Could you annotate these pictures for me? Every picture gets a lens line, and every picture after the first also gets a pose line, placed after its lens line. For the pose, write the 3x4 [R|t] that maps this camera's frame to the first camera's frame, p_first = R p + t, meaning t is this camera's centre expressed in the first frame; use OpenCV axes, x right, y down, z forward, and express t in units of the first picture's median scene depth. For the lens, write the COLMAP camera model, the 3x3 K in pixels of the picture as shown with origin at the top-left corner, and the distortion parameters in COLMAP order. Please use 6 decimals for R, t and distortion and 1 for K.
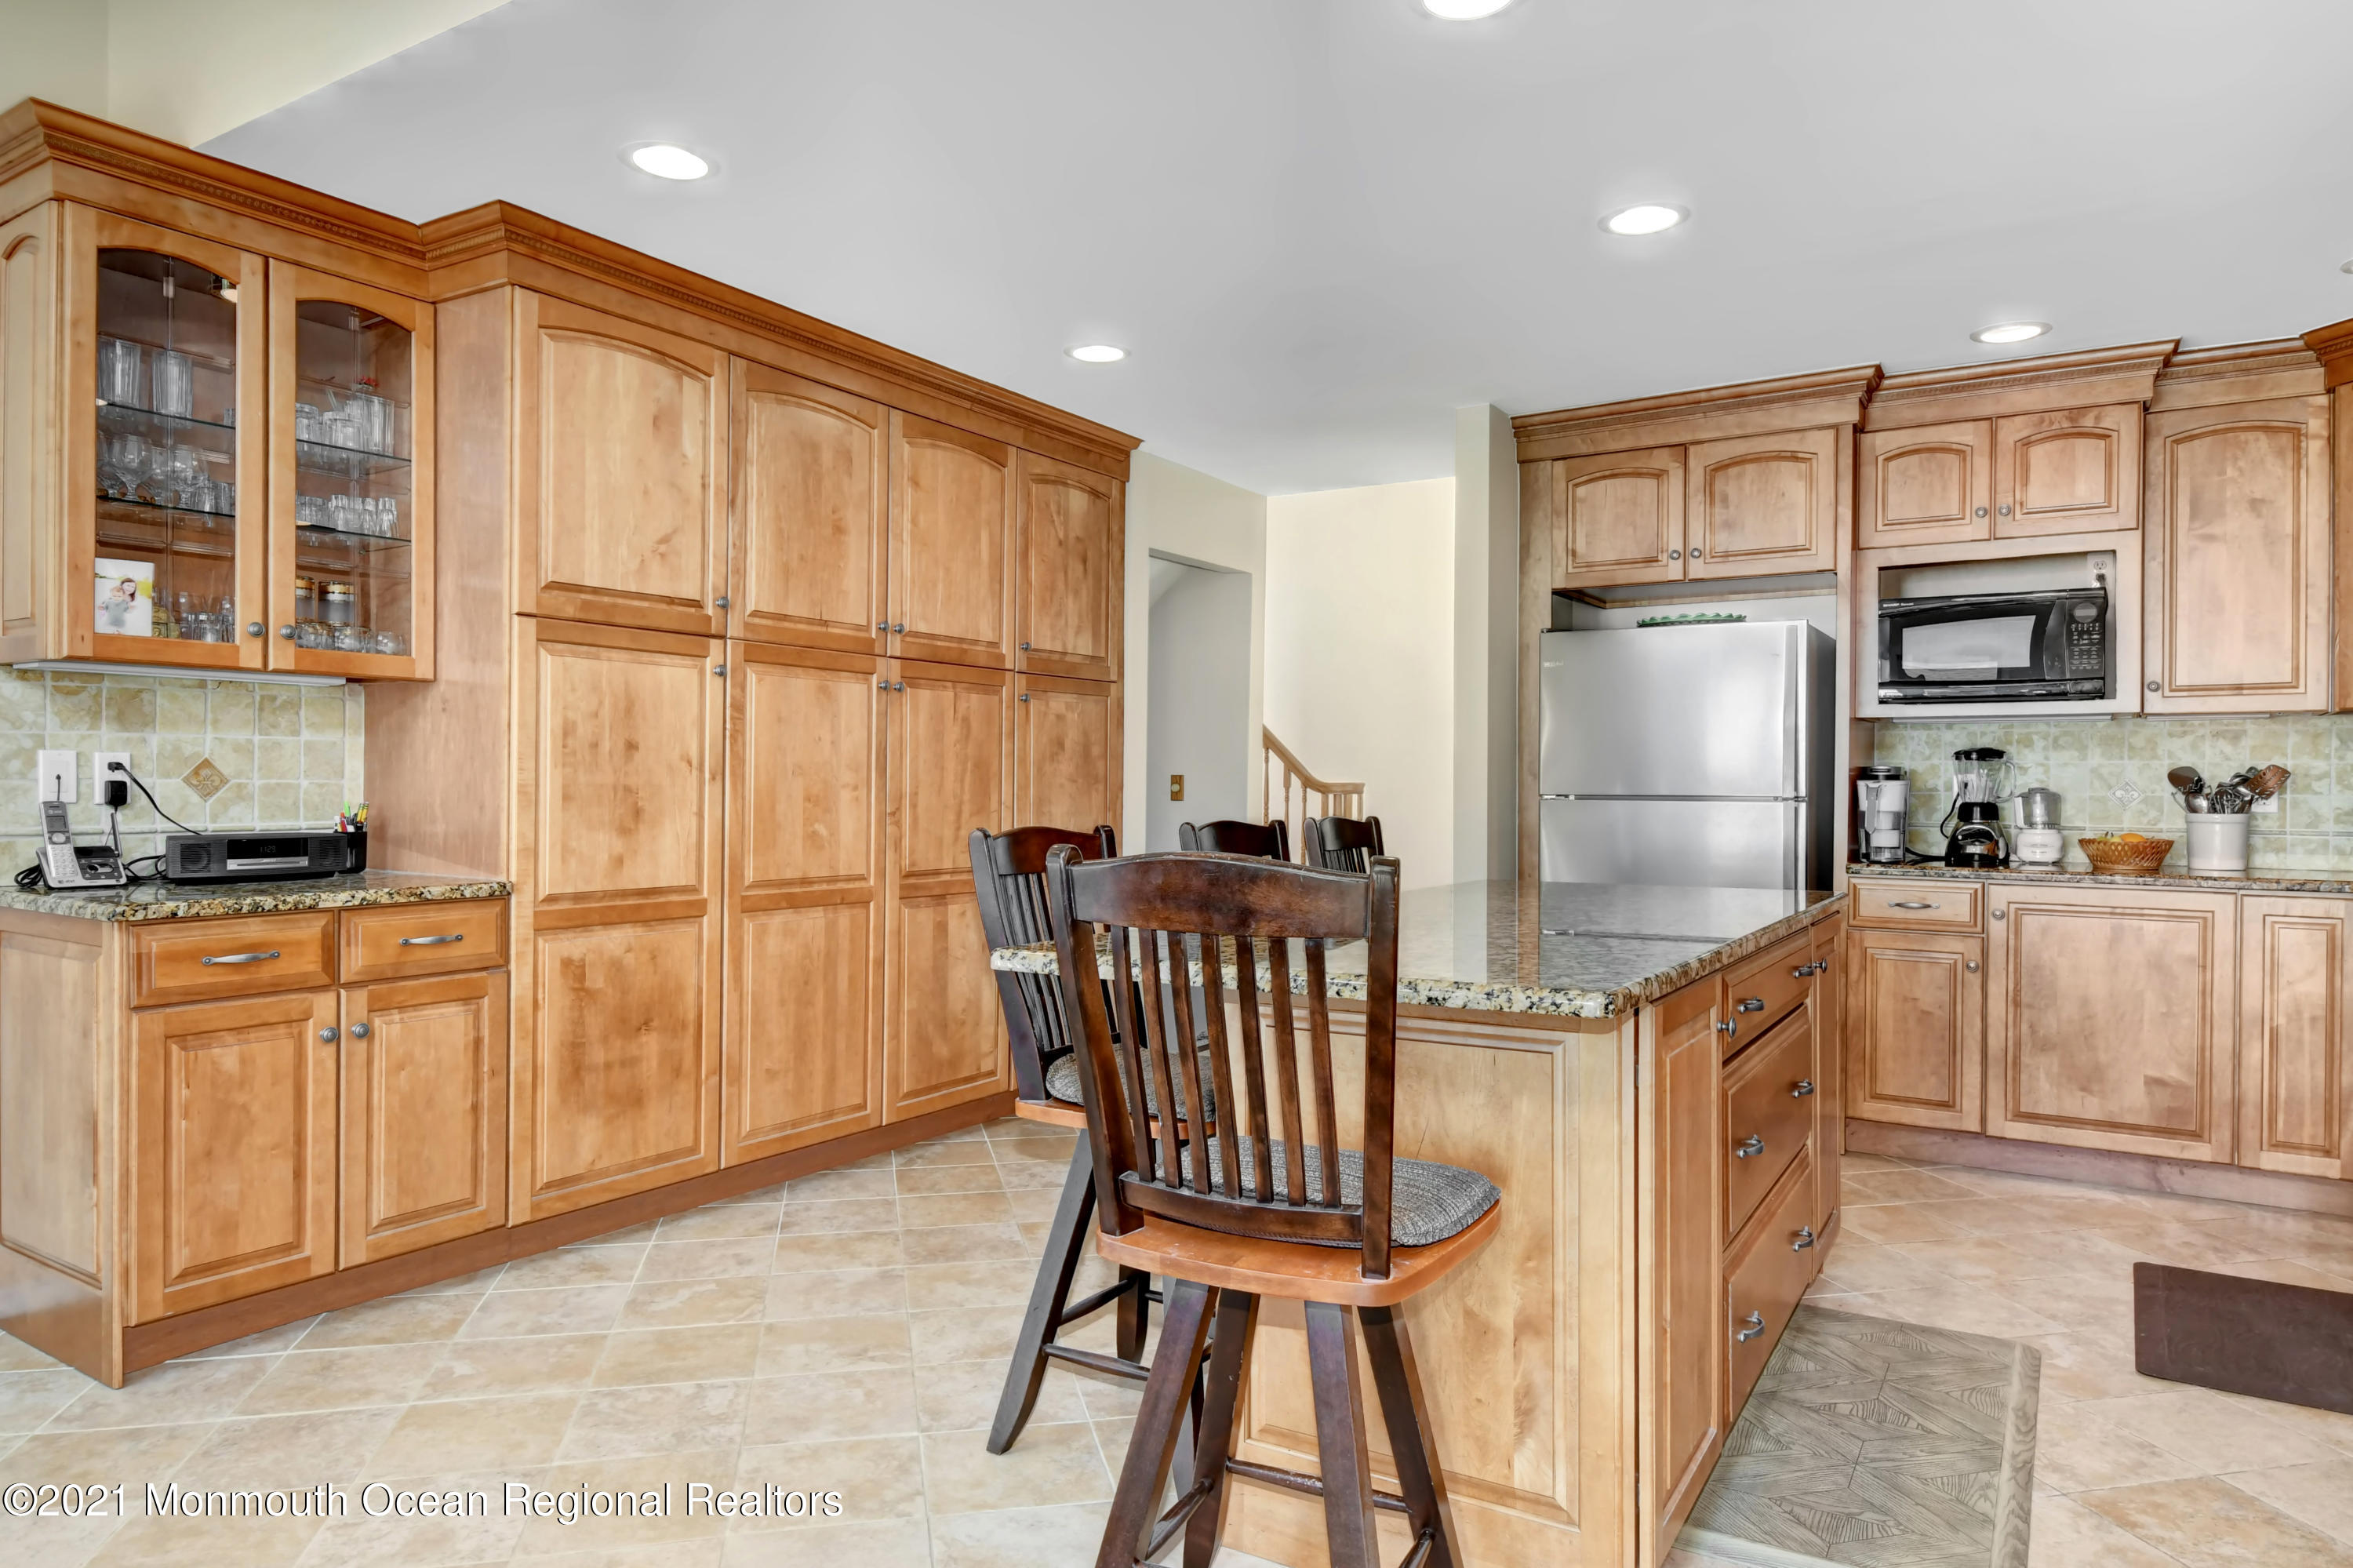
lens RADIAL K [[1453.3, 0, 1191.6], [0, 1453.3, 781.2], [0, 0, 1]] dist [0.024114, -0.026835]
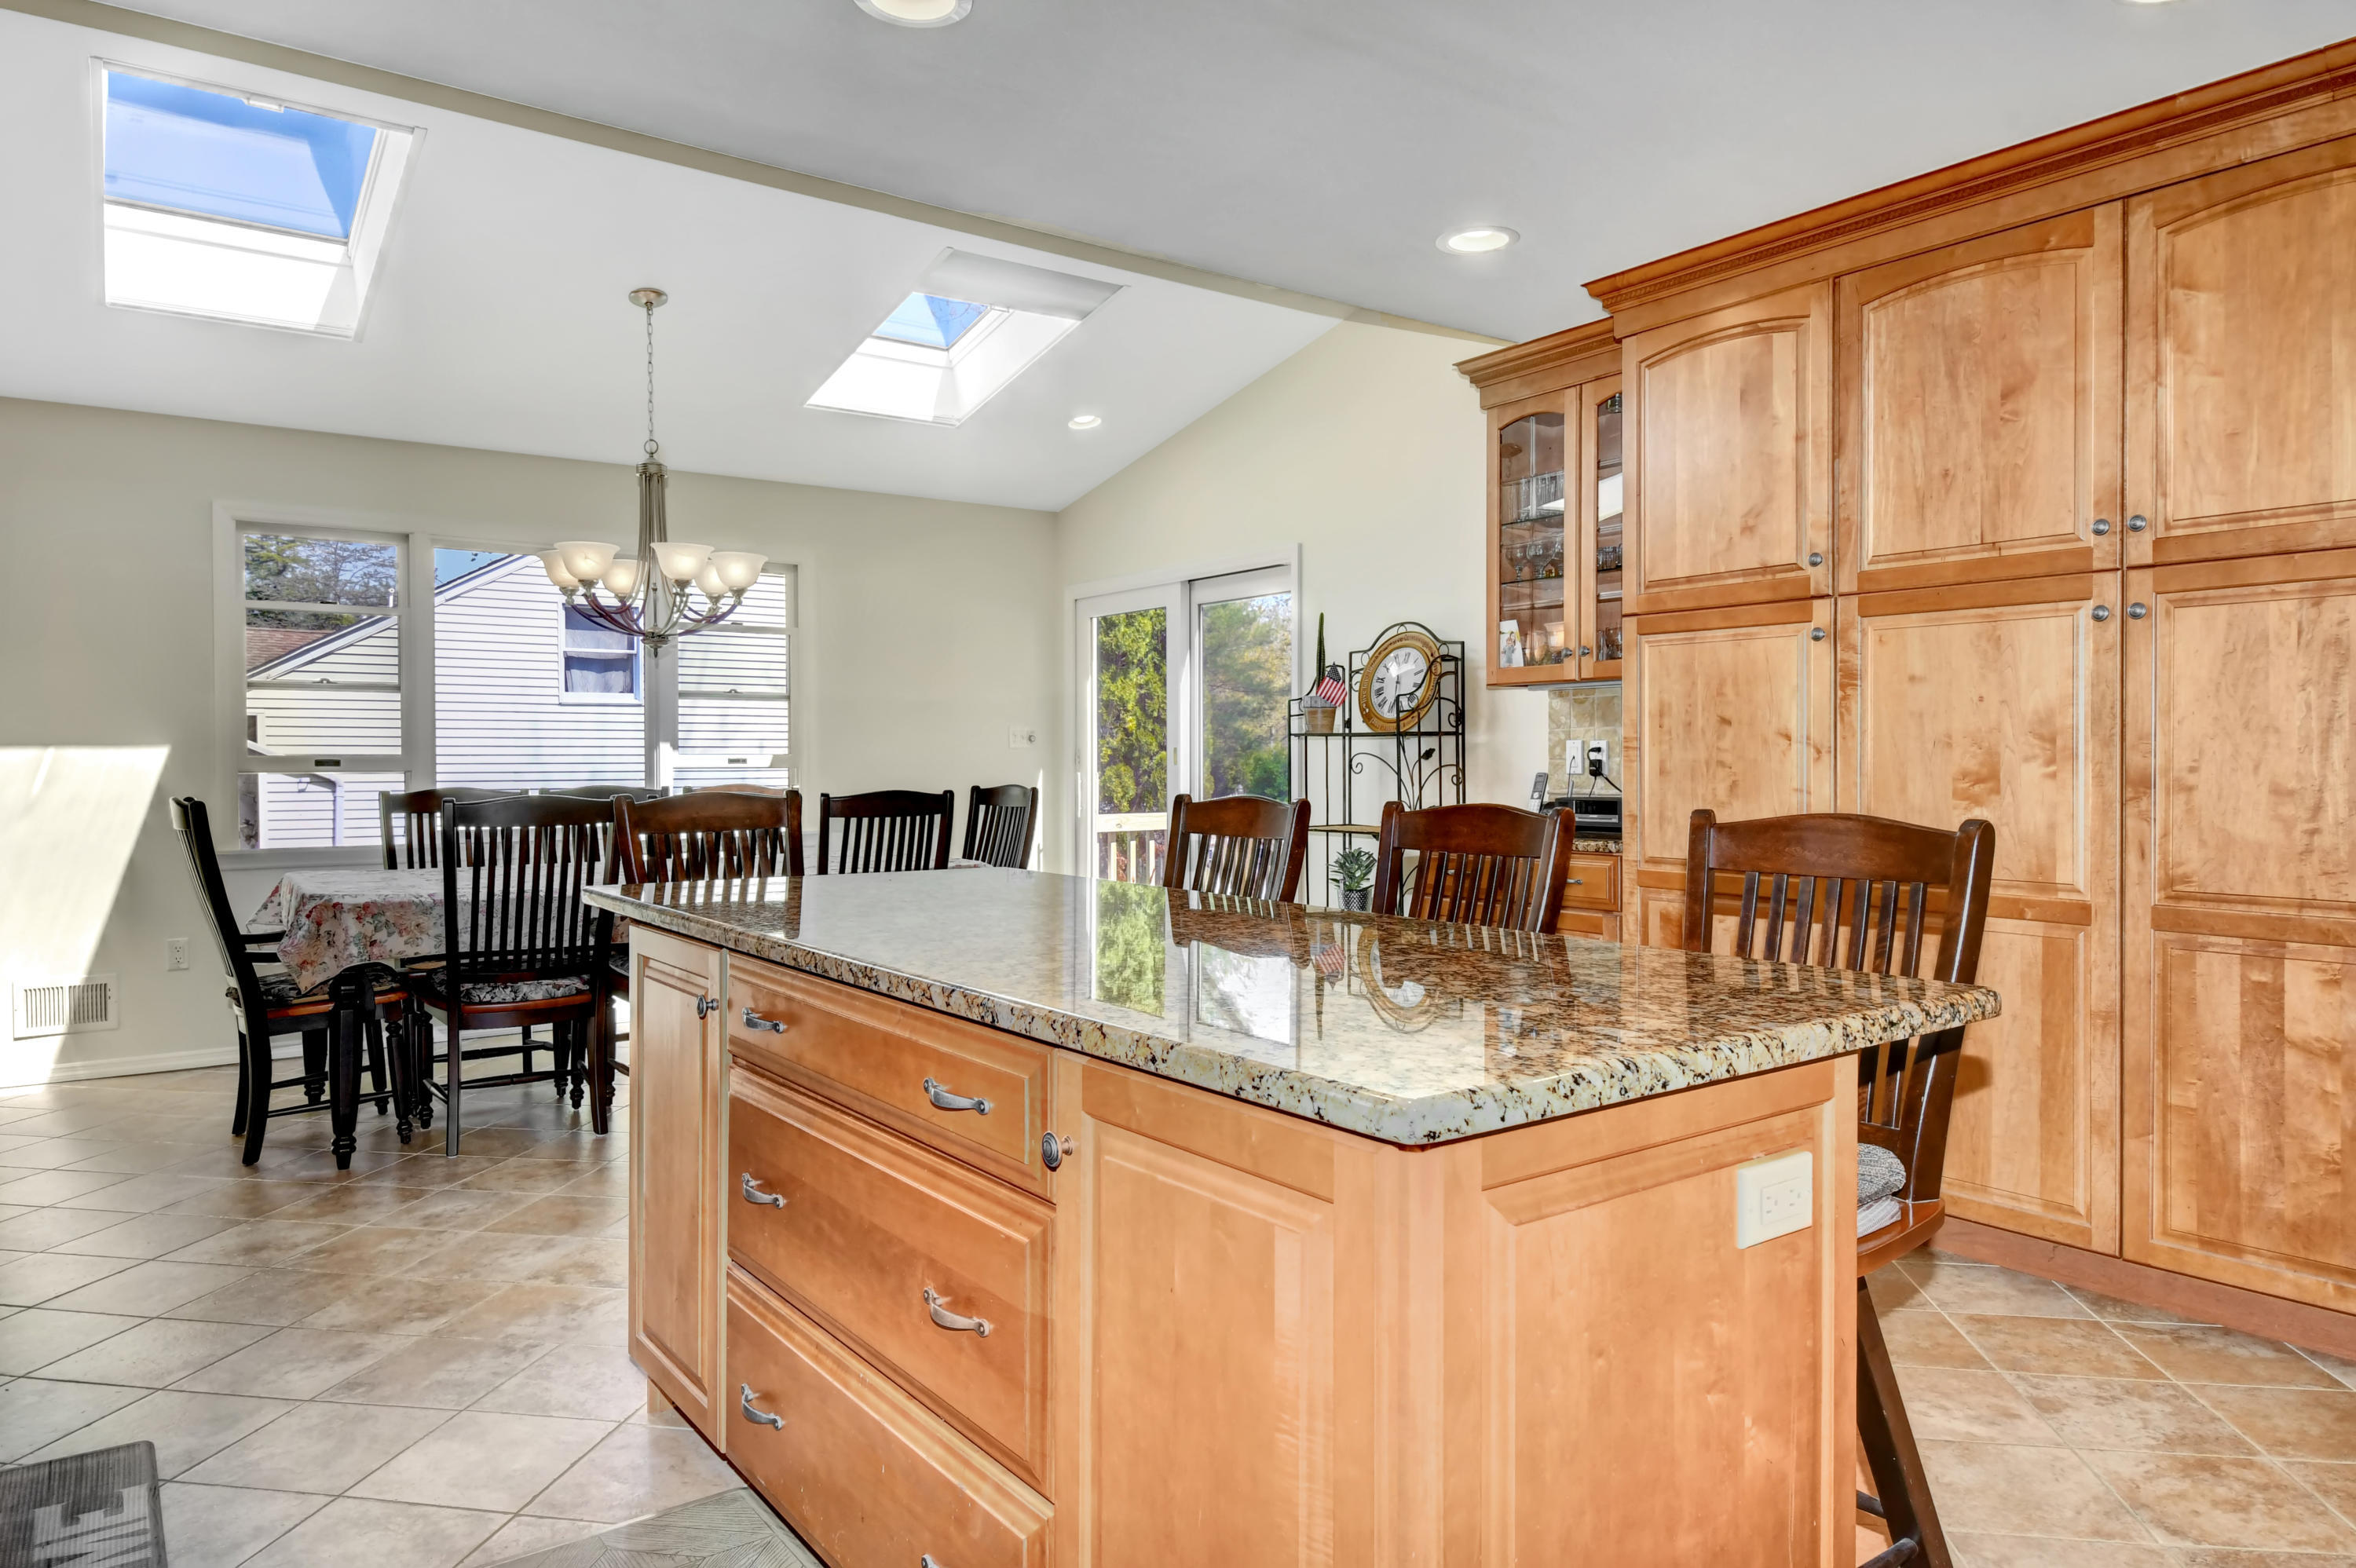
lens RADIAL K [[1455.0, 0, 1193.1], [0, 1455.0, 781.2], [0, 0, 1]] dist [0.024114, -0.026835]
pose [[-0.375687, 0.007640, -0.926715, 0.626711], [0.002339, 0.999971, 0.007296, 0.008077], [0.926744, 0.000573, -0.375694, 0.916615]]
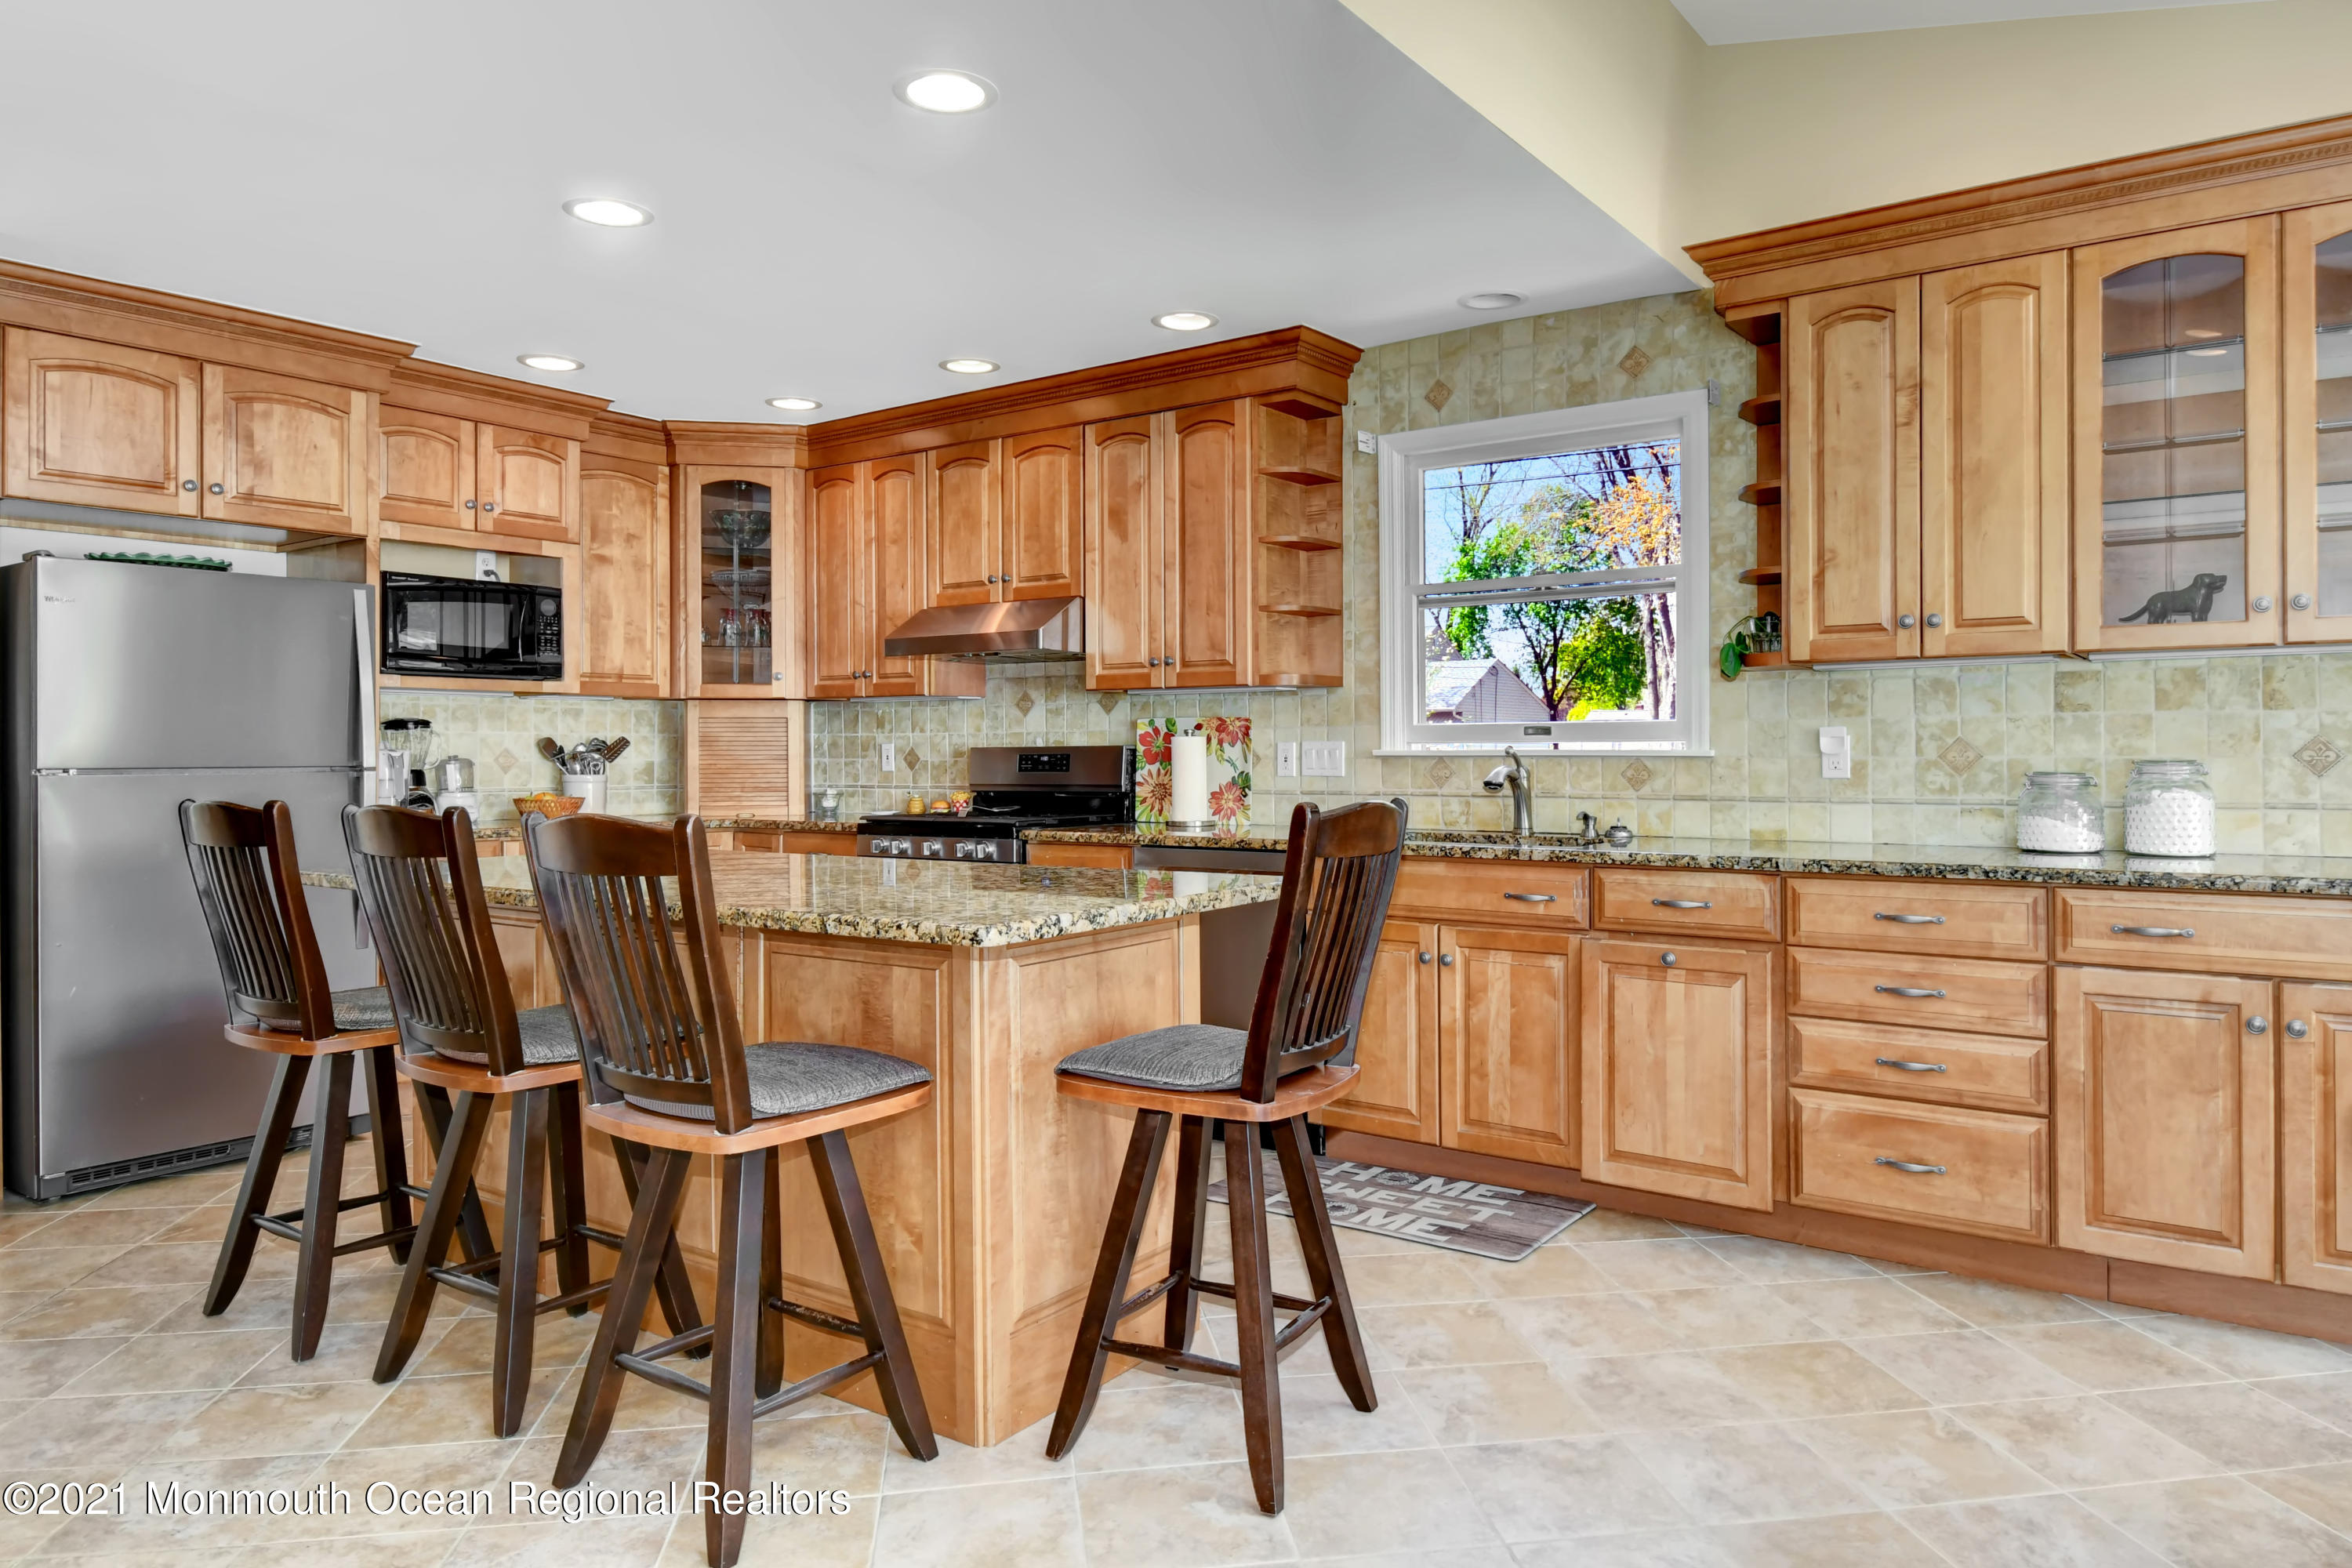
lens RADIAL K [[1452.6, 0, 1191.1], [0, 1452.6, 781.2], [0, 0, 1]] dist [0.024114, -0.026835]
pose [[0.089798, -0.023414, 0.995685, -0.539998], [0.000788, 0.999725, 0.023438, -0.001545], [-0.995960, -0.001320, 0.089792, 0.382991]]
